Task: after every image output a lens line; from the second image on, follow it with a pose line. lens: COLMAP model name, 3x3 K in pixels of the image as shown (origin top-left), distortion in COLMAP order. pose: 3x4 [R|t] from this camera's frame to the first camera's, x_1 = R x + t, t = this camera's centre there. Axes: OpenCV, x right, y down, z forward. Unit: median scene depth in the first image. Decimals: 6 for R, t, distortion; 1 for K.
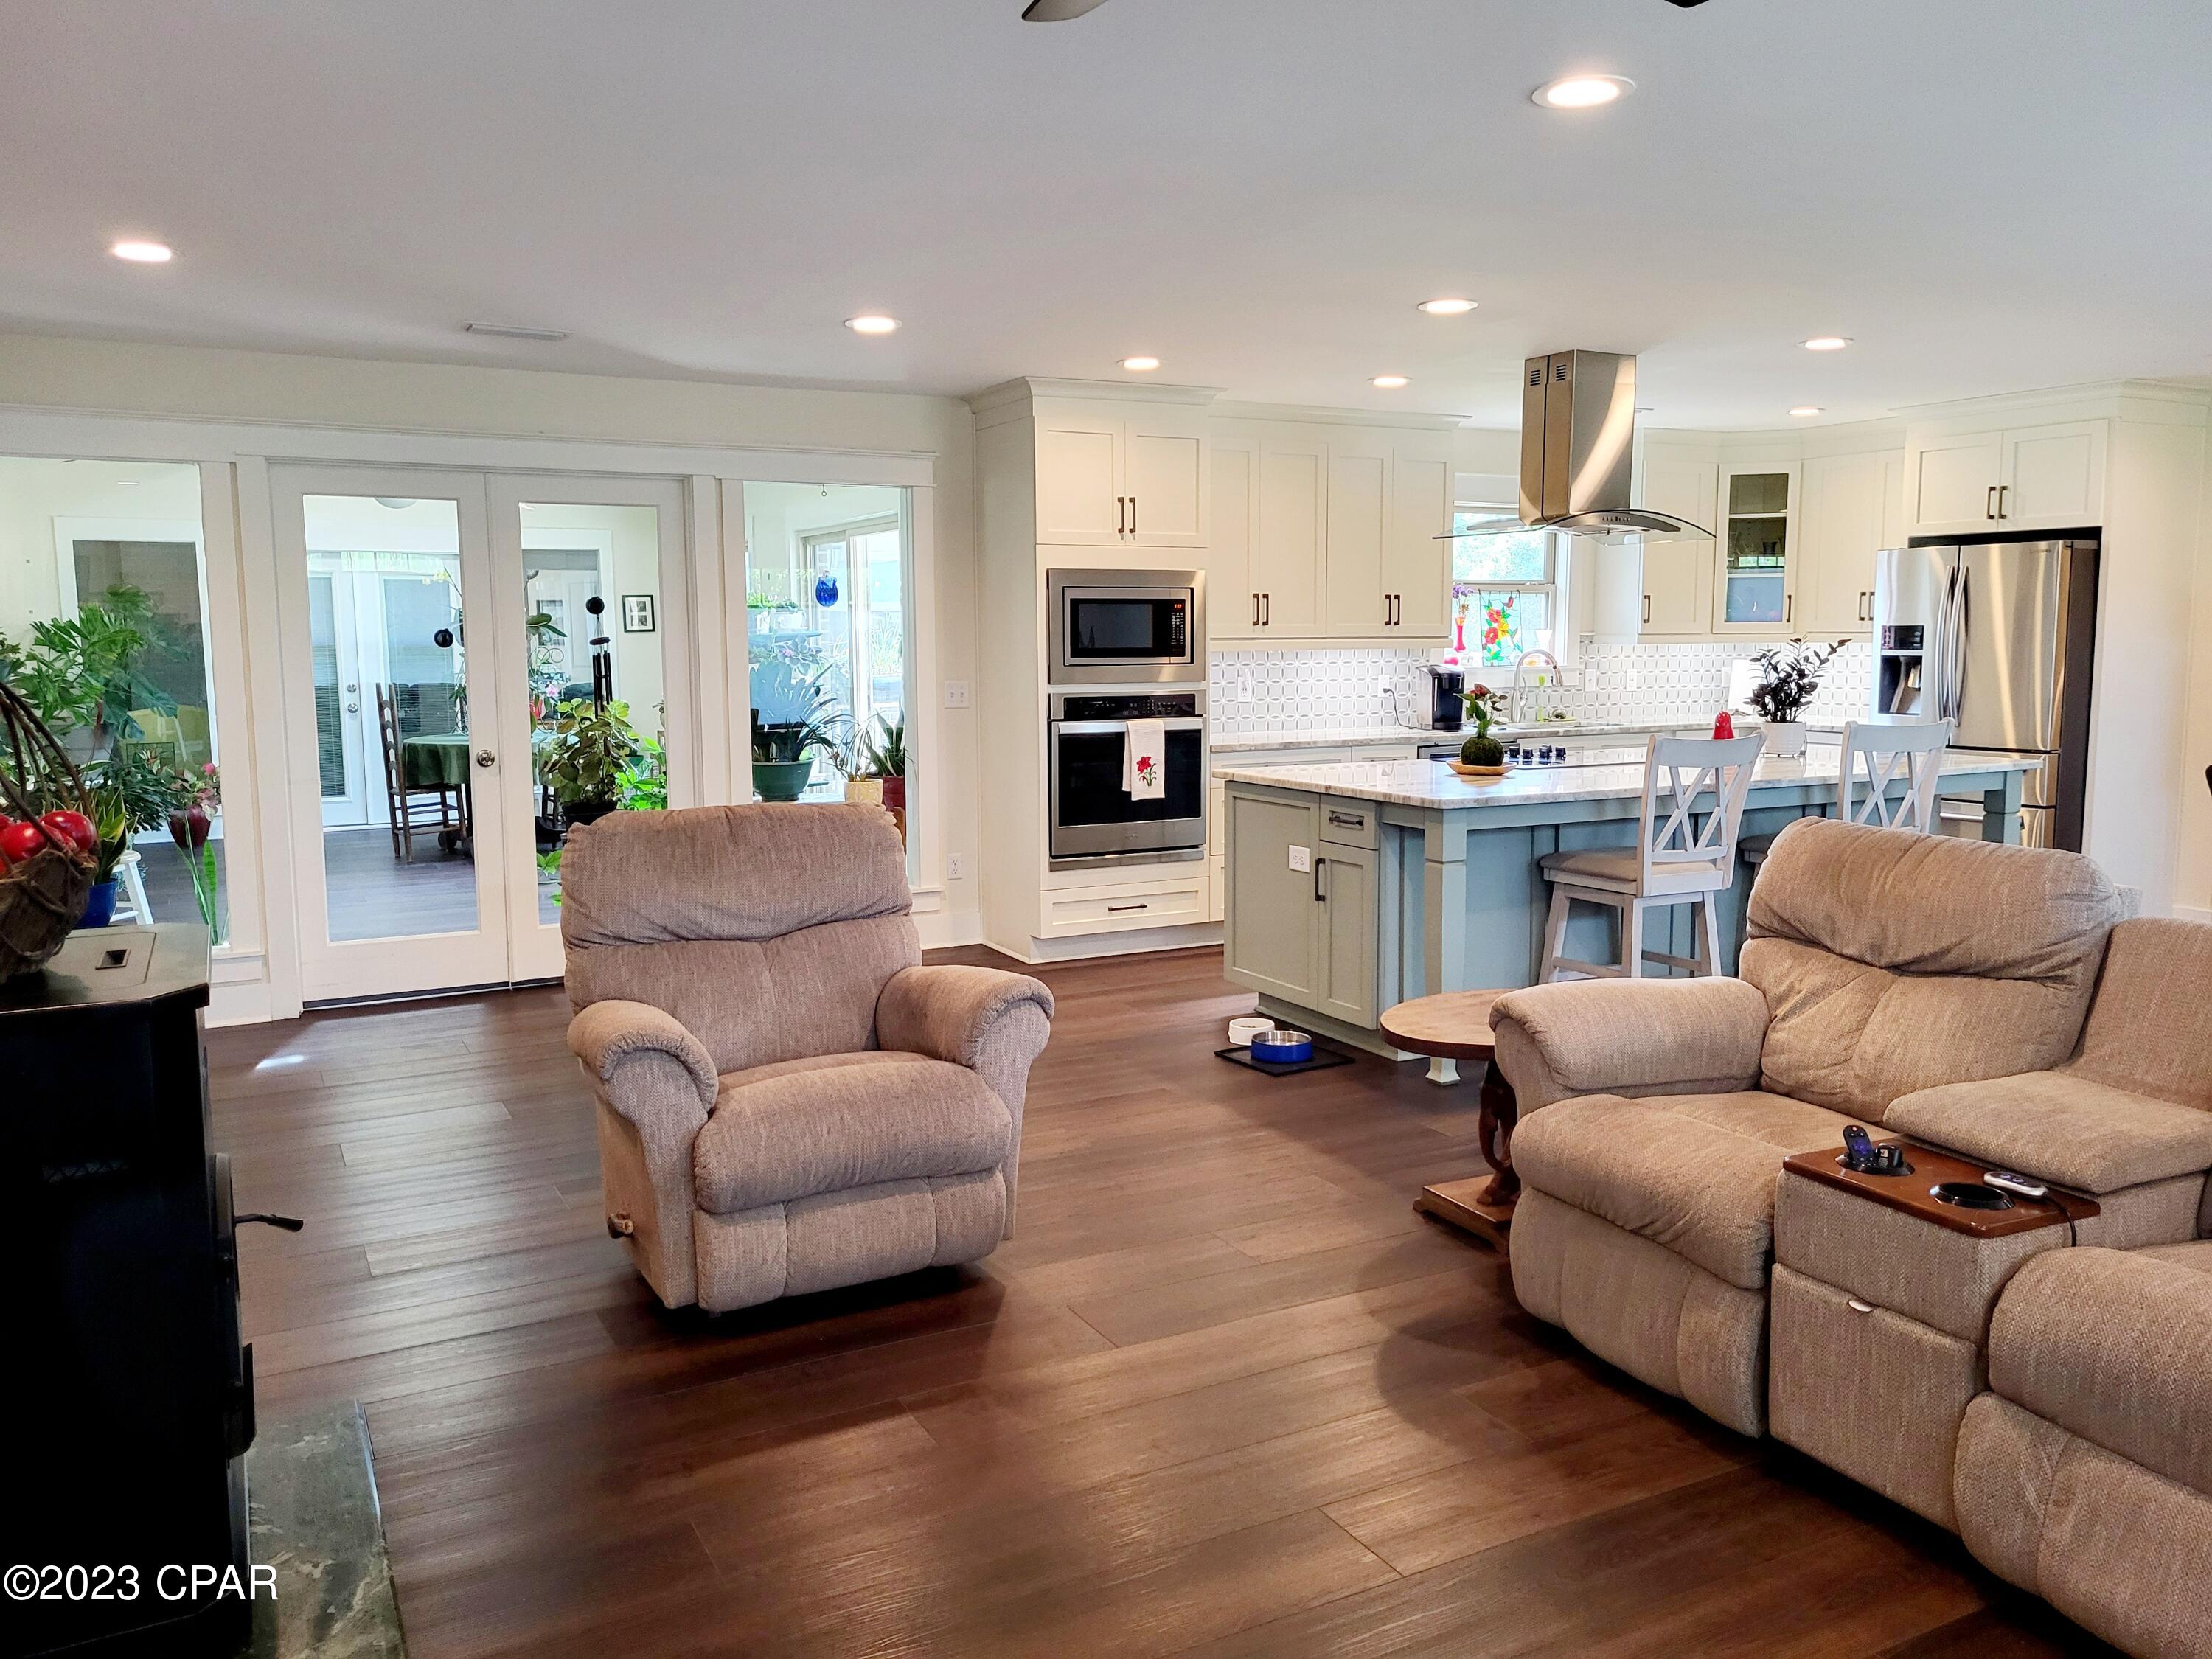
lens RADIAL K [[1670.1, 0, 1105.1], [0, 1670.1, 817.4], [0, 0, 1]] dist [0.053389, -0.045577]
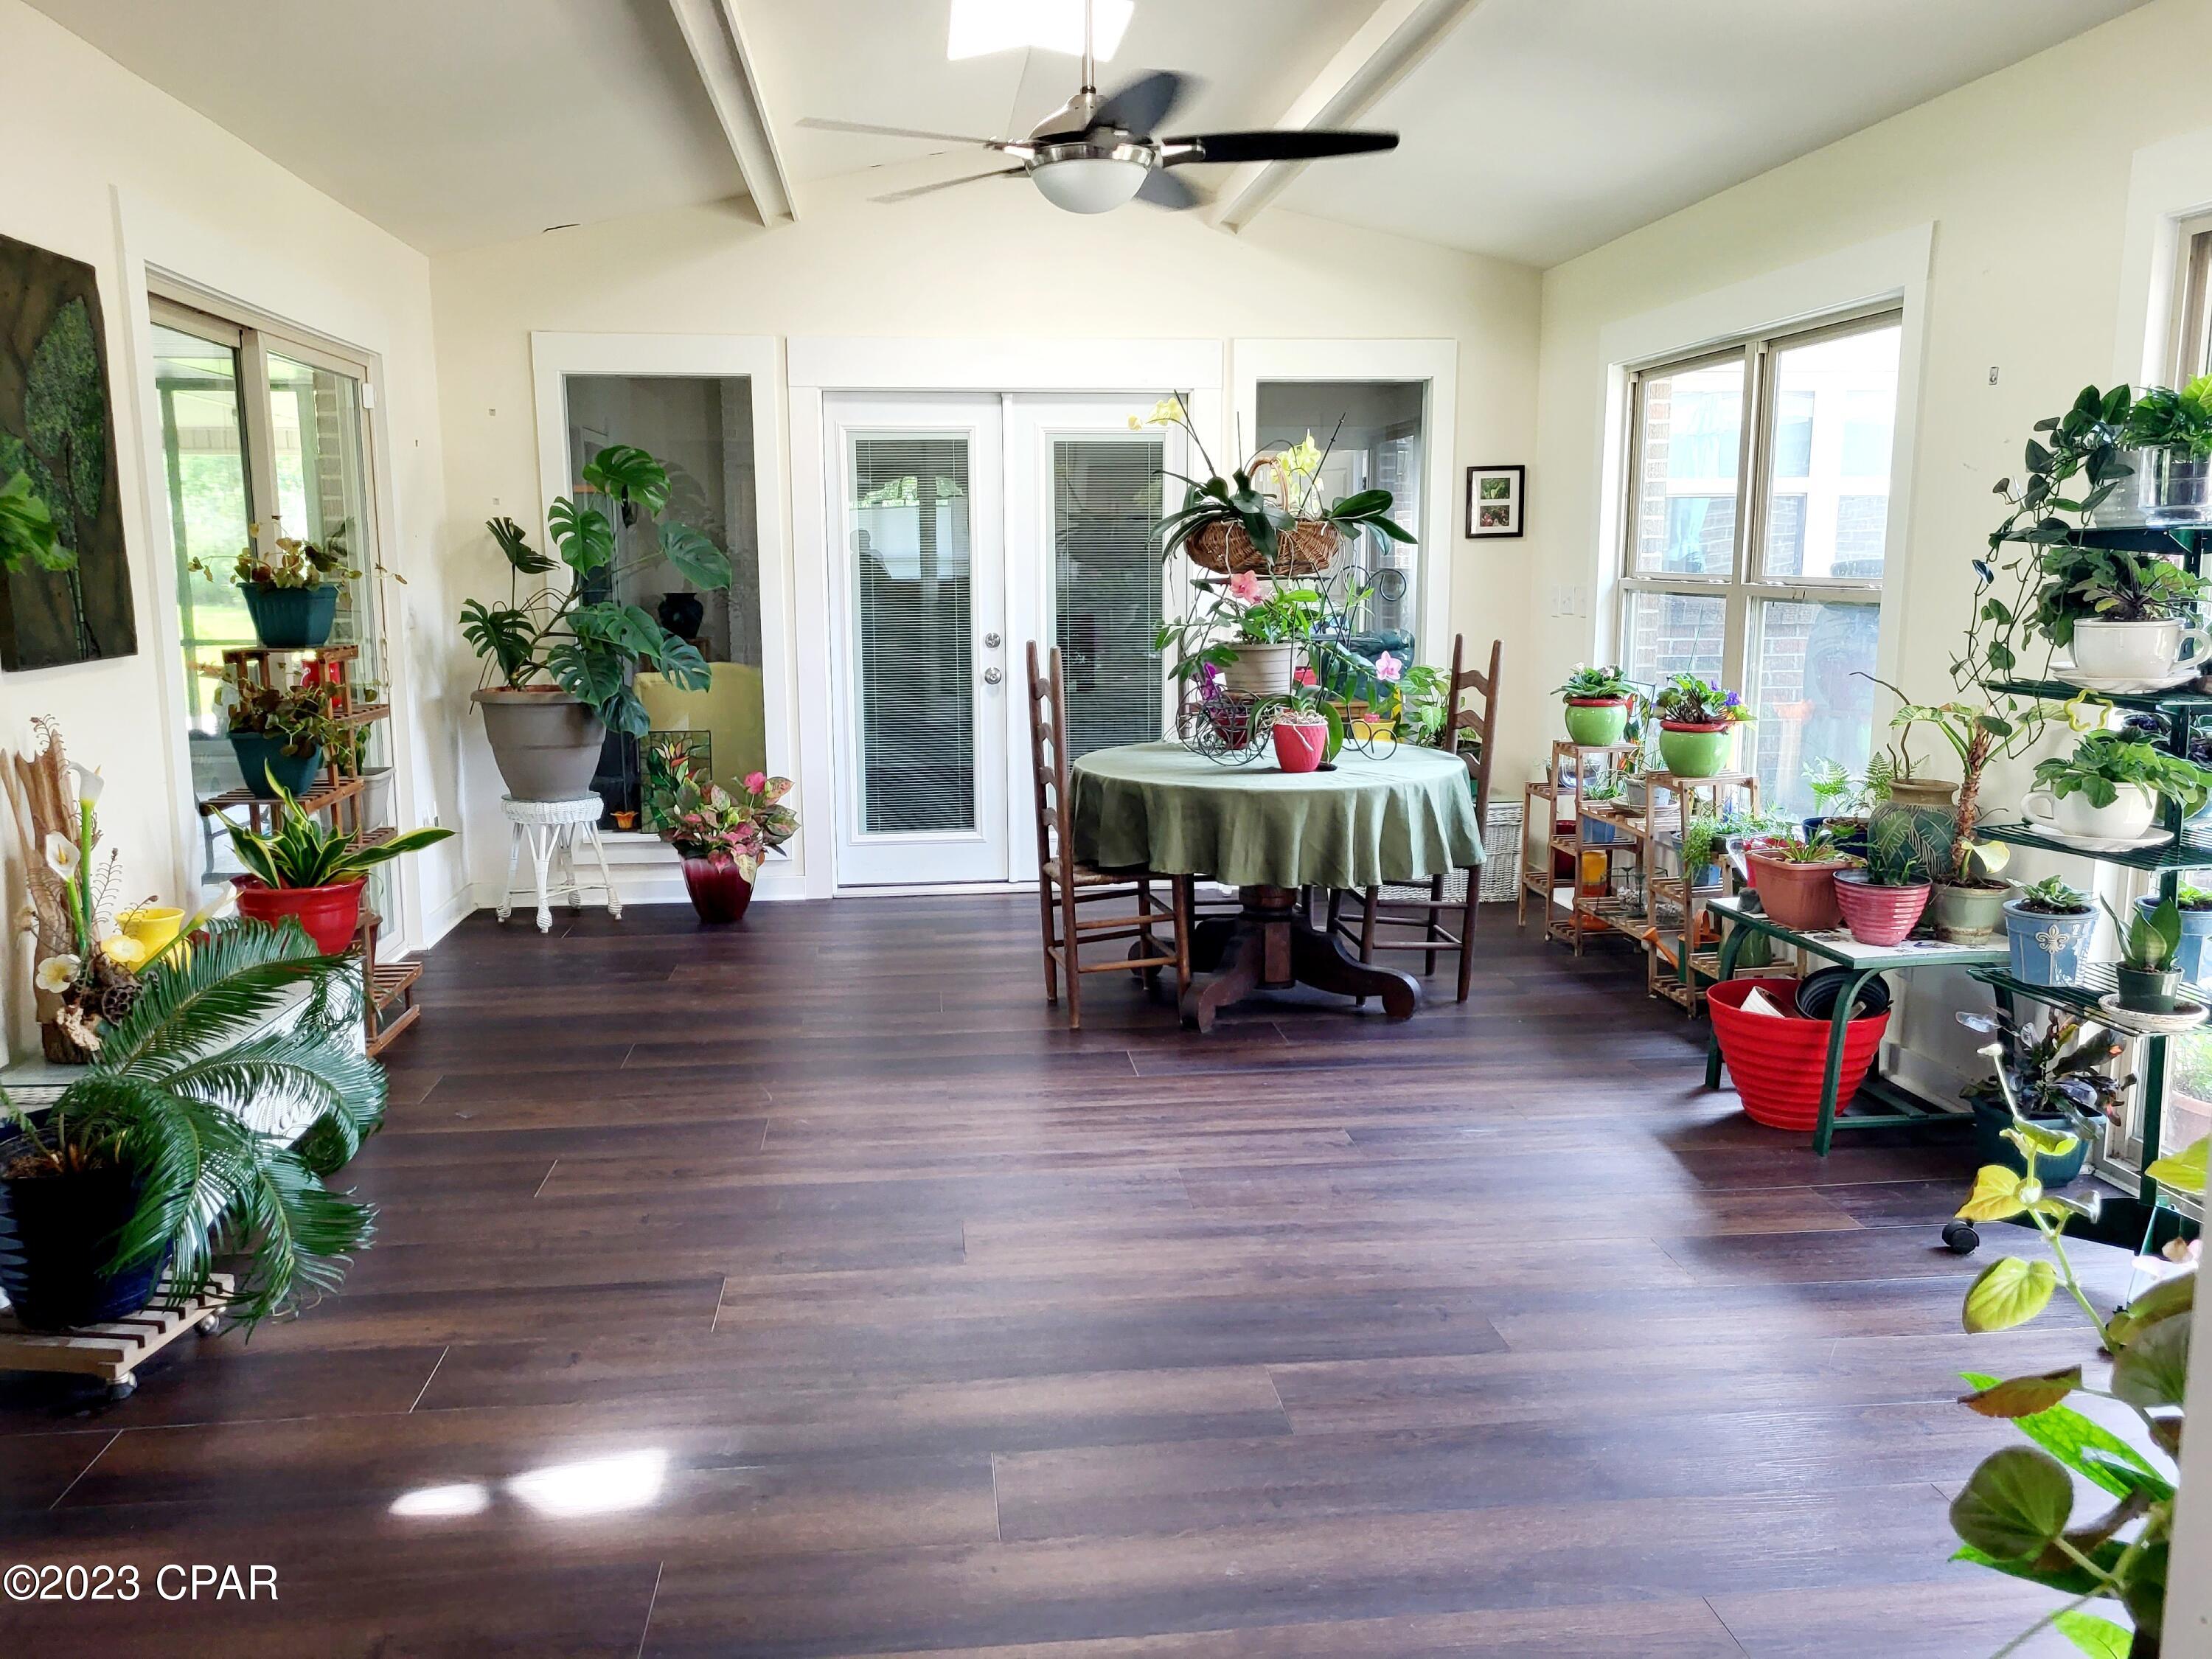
lens RADIAL K [[1670.1, 0, 1105.1], [0, 1670.1, 817.4], [0, 0, 1]] dist [0.053389, -0.045577]
pose [[0.931034, 0.061421, -0.359728, -0.415009], [-0.044126, 0.997449, 0.056102, -0.100446], [0.362256, -0.036359, 0.931369, 0.982021]]
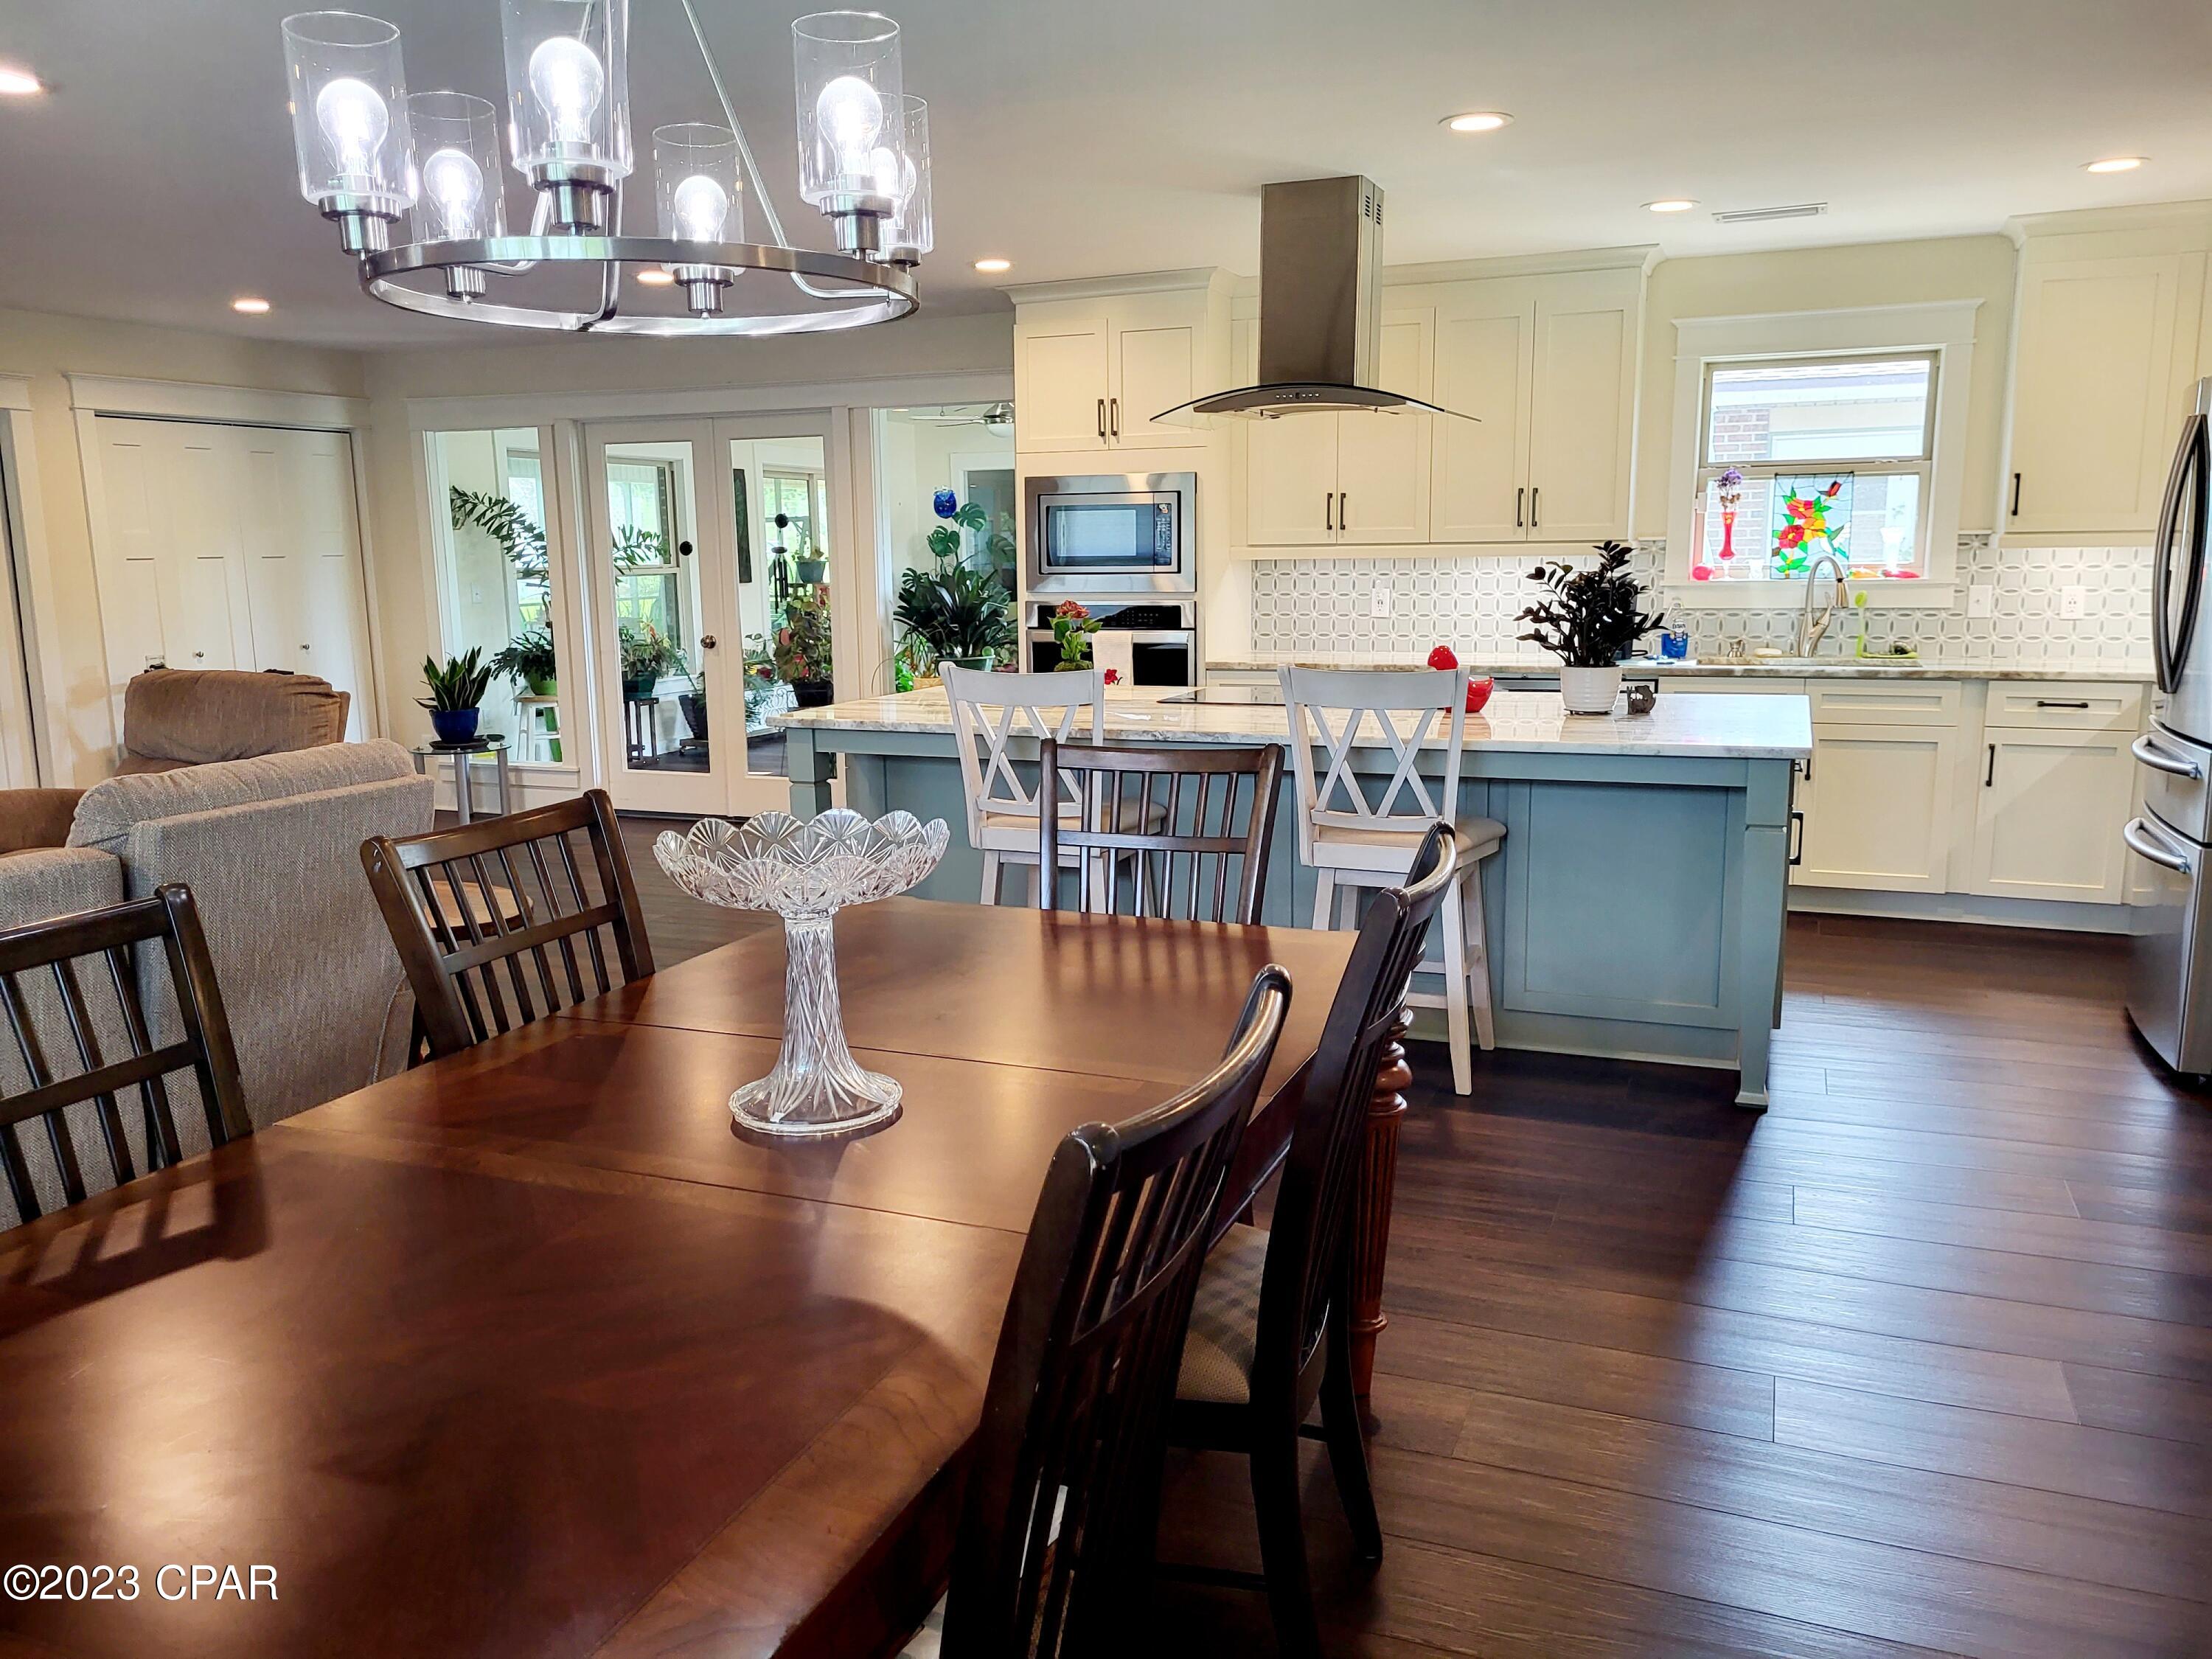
lens RADIAL K [[1664.2, 0, 1088.0], [0, 1664.2, 833.9], [0, 0, 1]] dist [0.054910, -0.053787]
pose [[0.640803, 0.129285, -0.756741, 0.893301], [-0.074311, 0.991535, 0.106472, -0.051180], [0.764100, -0.011993, 0.644986, 0.425334]]
